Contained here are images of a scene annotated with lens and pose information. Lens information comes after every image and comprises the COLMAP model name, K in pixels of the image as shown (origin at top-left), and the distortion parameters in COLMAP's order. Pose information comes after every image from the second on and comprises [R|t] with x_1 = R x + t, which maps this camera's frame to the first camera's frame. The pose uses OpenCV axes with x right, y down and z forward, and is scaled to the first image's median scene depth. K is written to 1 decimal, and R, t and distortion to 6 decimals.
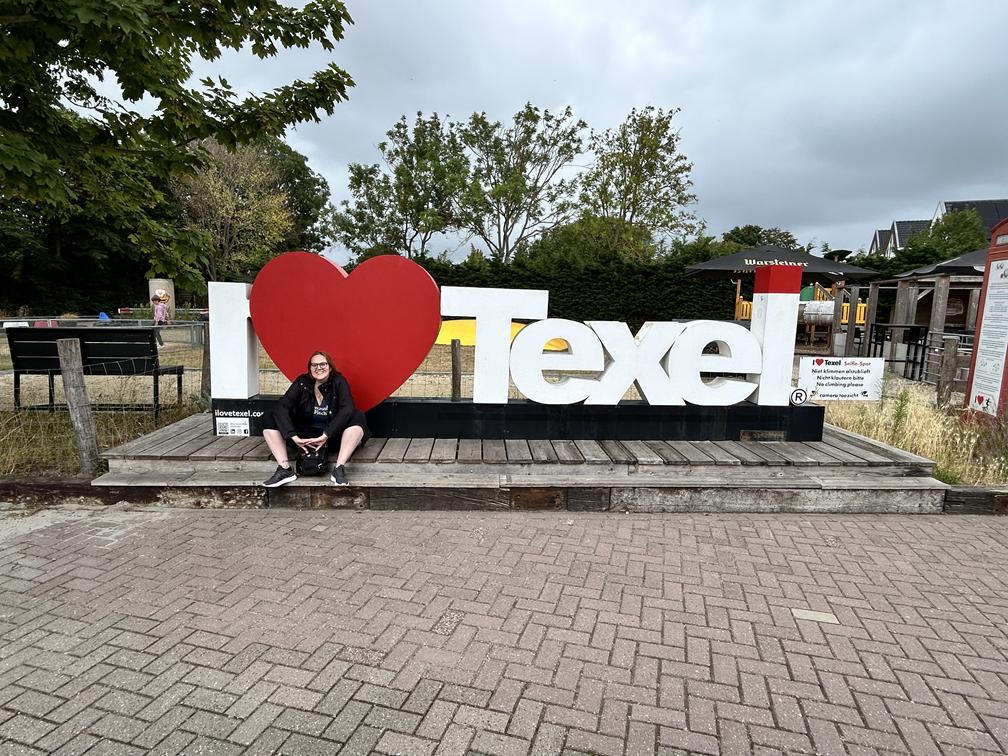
lens RADIAL K [[556.6, 0, 501.8], [0, 556.6, 375.3], [0, 0, 1]] dist [0.002312, -0.002075]
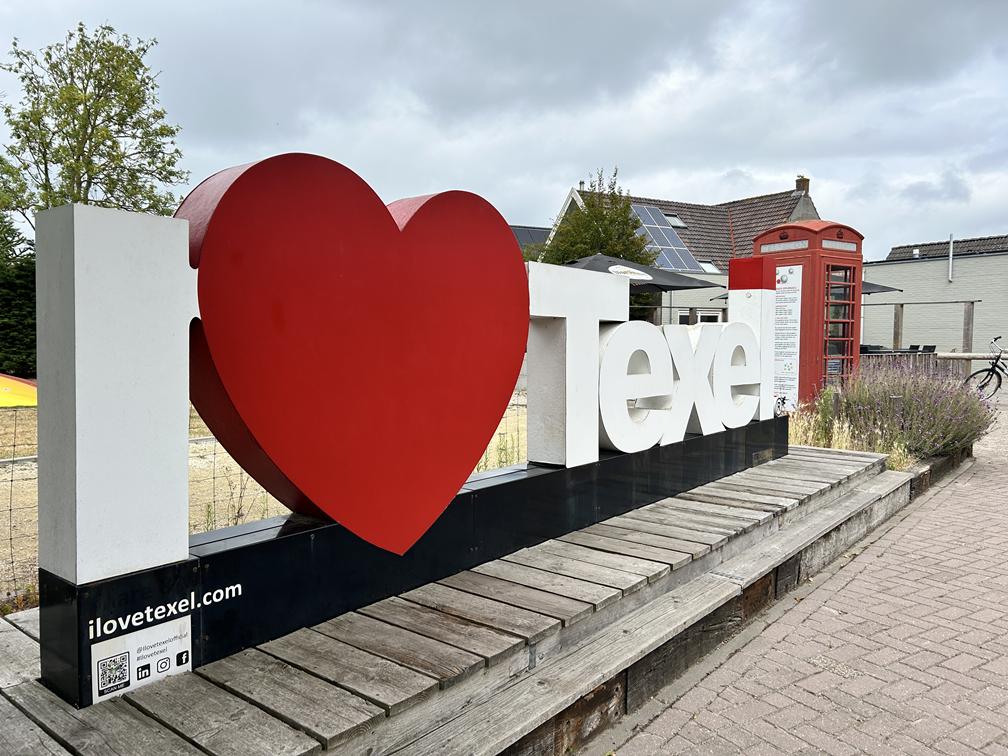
lens RADIAL K [[753.8, 0, 505.9], [0, 753.8, 373.5], [0, 0, 1]] dist [0.023917, -0.013869]
pose [[0.662757, -0.059631, 0.746456, -0.655936], [0.111882, 0.993521, -0.019969, -0.038668], [-0.740429, 0.096750, 0.665135, 0.528724]]
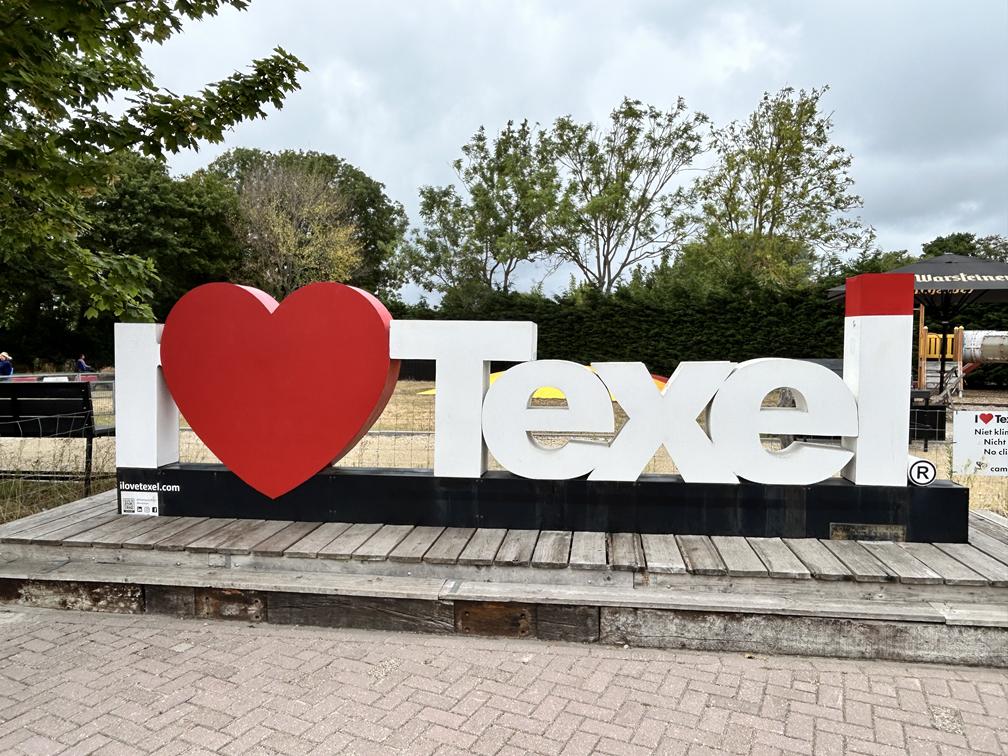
lens RADIAL K [[687.2, 0, 497.1], [0, 687.2, 376.2], [0, 0, 1]] dist [-0.010554, 0.010298]
pose [[0.982738, -0.015352, -0.184367, 0.199097], [-0.000467, 0.996342, -0.085454, -0.004873], [0.185004, 0.084064, 0.979136, 0.119839]]
